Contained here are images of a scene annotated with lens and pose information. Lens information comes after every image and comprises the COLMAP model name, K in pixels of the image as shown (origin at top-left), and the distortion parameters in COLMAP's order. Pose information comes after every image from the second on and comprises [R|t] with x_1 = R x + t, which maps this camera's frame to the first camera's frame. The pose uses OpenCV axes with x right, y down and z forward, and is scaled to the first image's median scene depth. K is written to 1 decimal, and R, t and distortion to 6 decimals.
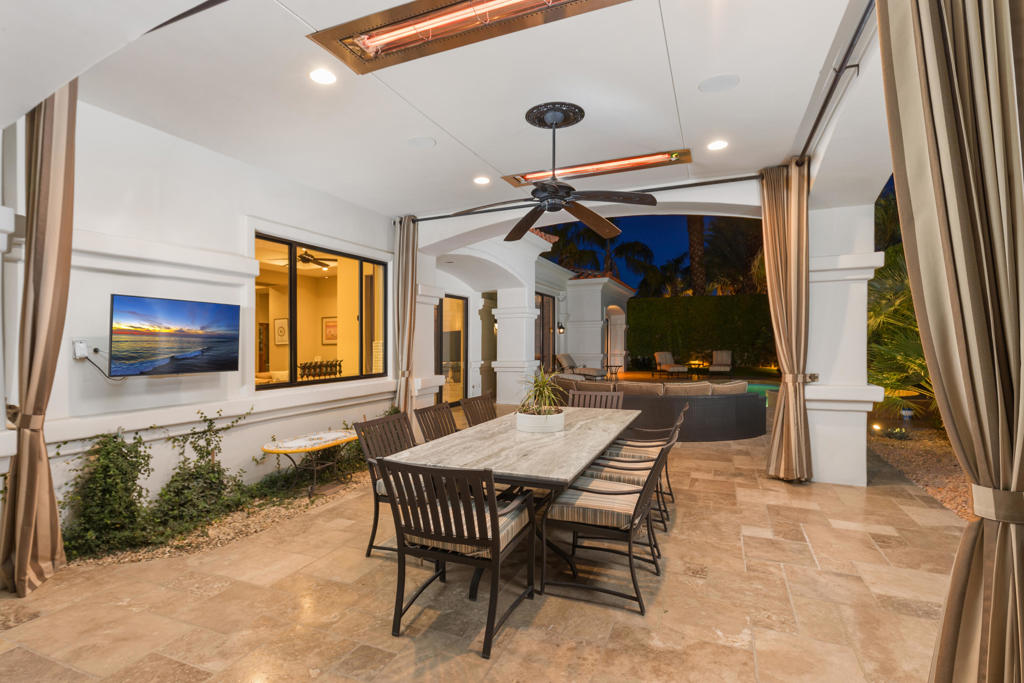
lens RADIAL K [[486.7, 0, 512.0], [0, 486.7, 341.5], [0, 0, 1]] dist [0.089934, 0.000001]
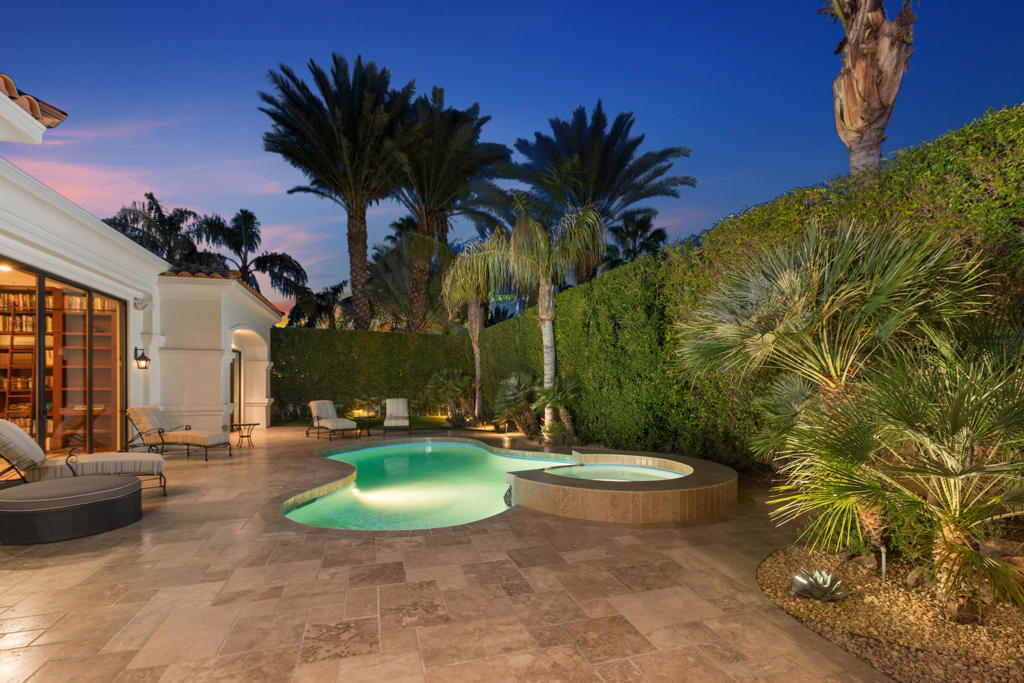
lens RADIAL K [[465.4, 0, 470.0], [0, 465.4, 393.0], [0, 0, 1]] dist [0.001136, 0.000251]
pose [[0.811851, 0.001981, 0.583862, 0.079825], [-0.010201, 0.999890, 0.010793, 0.001140], [-0.583776, -0.014719, 0.811781, 0.297209]]
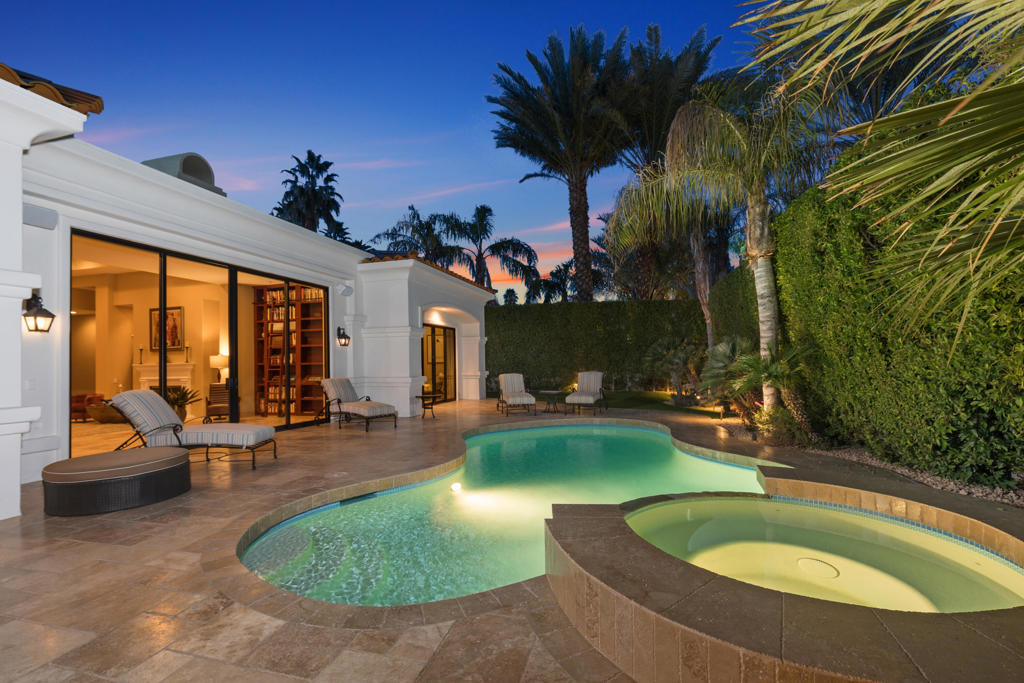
lens RADIAL K [[422.2, 0, 510.8], [0, 422.2, 353.0], [0, 0, 1]] dist [-0.000292, 0.000055]
pose [[0.996124, 0.000519, 0.087958, 0.228551], [0.001137, 0.999823, -0.018771, 0.002933], [-0.087952, 0.018798, 0.995947, 0.366212]]
